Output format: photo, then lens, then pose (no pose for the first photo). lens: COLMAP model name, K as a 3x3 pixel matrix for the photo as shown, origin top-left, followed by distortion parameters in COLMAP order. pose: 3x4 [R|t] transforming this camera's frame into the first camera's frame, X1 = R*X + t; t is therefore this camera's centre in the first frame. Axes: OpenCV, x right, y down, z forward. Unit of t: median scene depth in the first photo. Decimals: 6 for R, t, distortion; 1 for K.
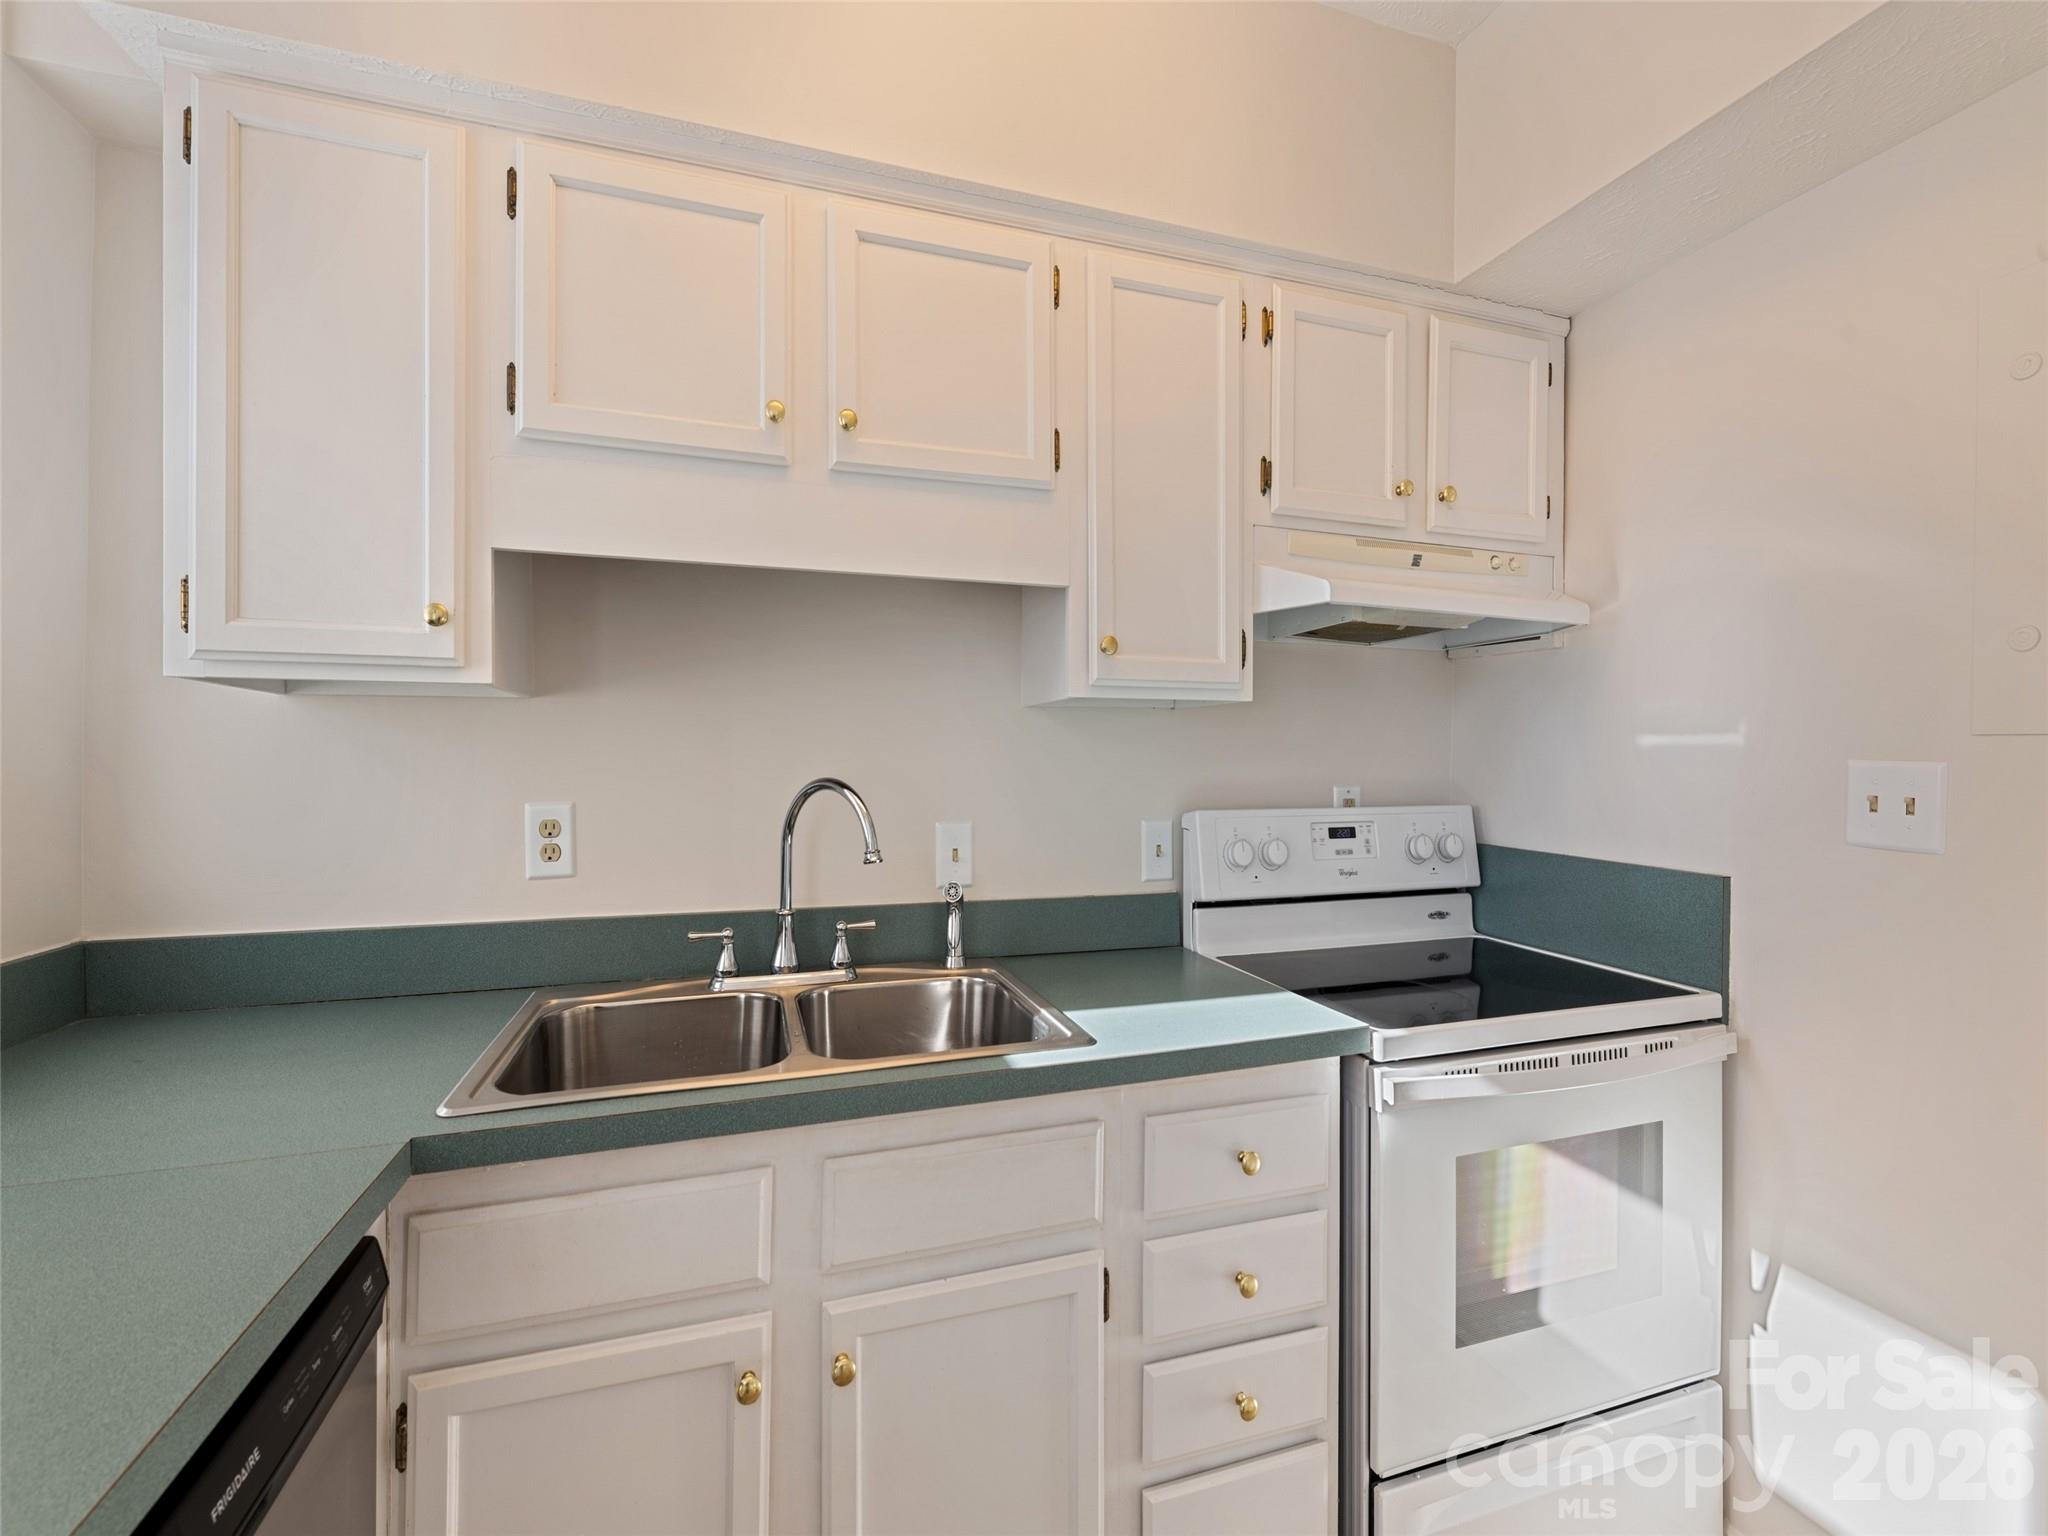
lens RADIAL K [[869.3, 0, 1021.6], [0, 869.3, 757.9], [0, 0, 1]] dist [0.000581, -0.000067]
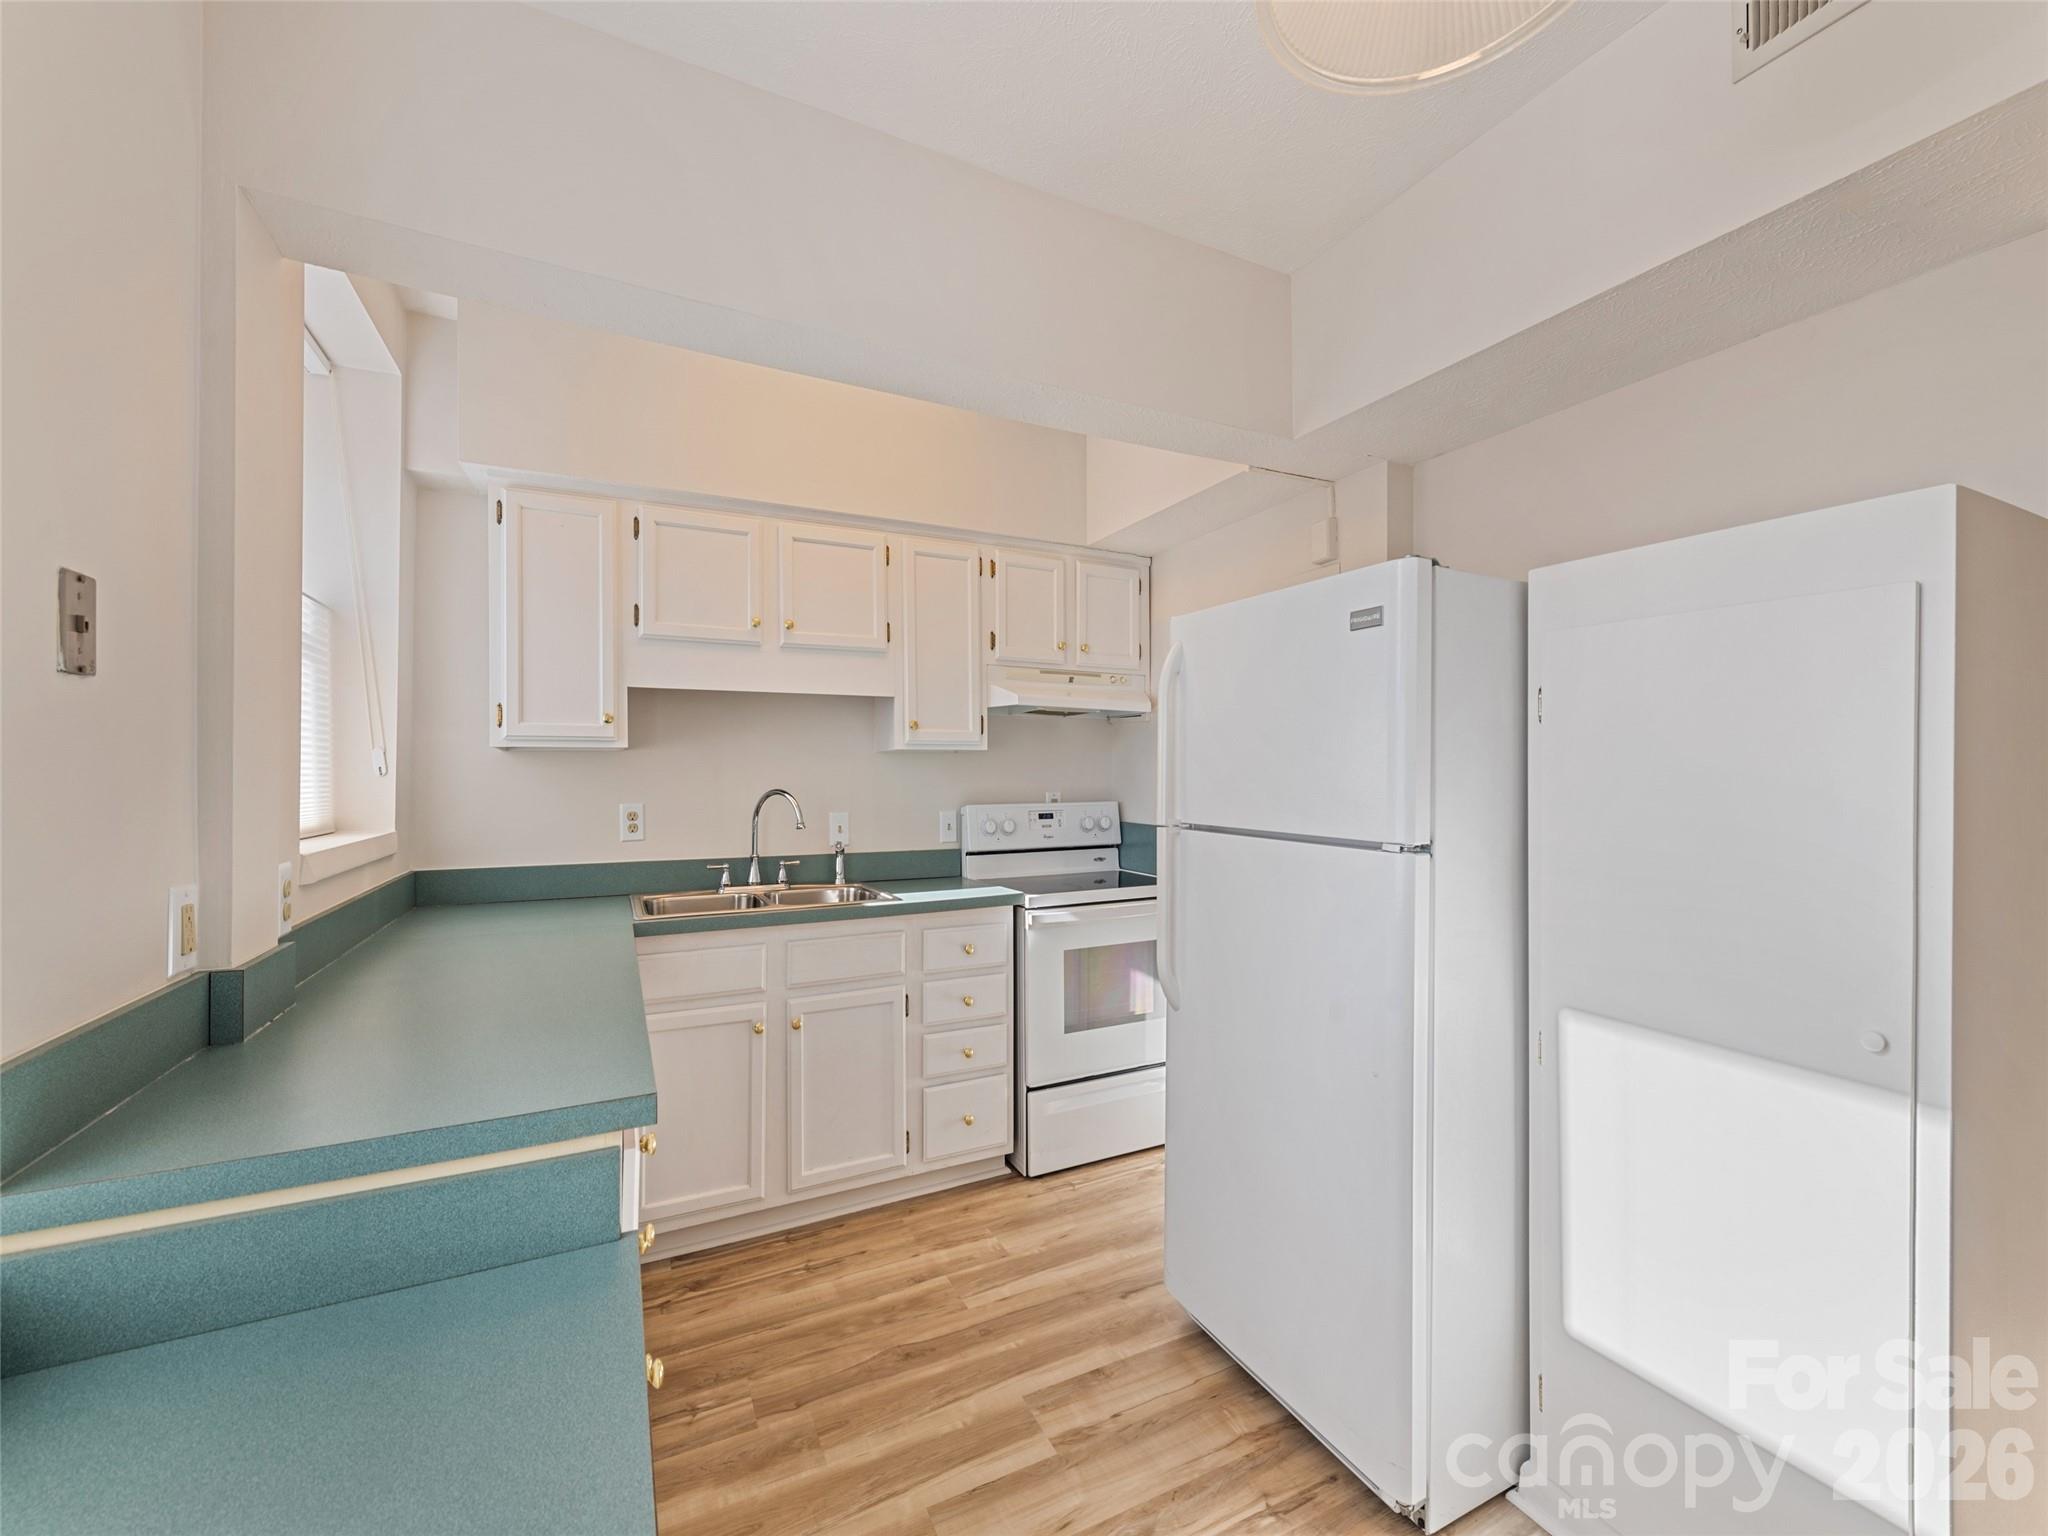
lens RADIAL K [[869.3, 0, 1034.9], [0, 869.3, 763.8], [0, 0, 1]] dist [0.000581, -0.000067]
pose [[0.988823, -0.006723, 0.148944, 0.075222], [0.009186, 0.999832, -0.015856, 0.001064], [-0.148812, 0.017047, 0.988719, -1.122259]]
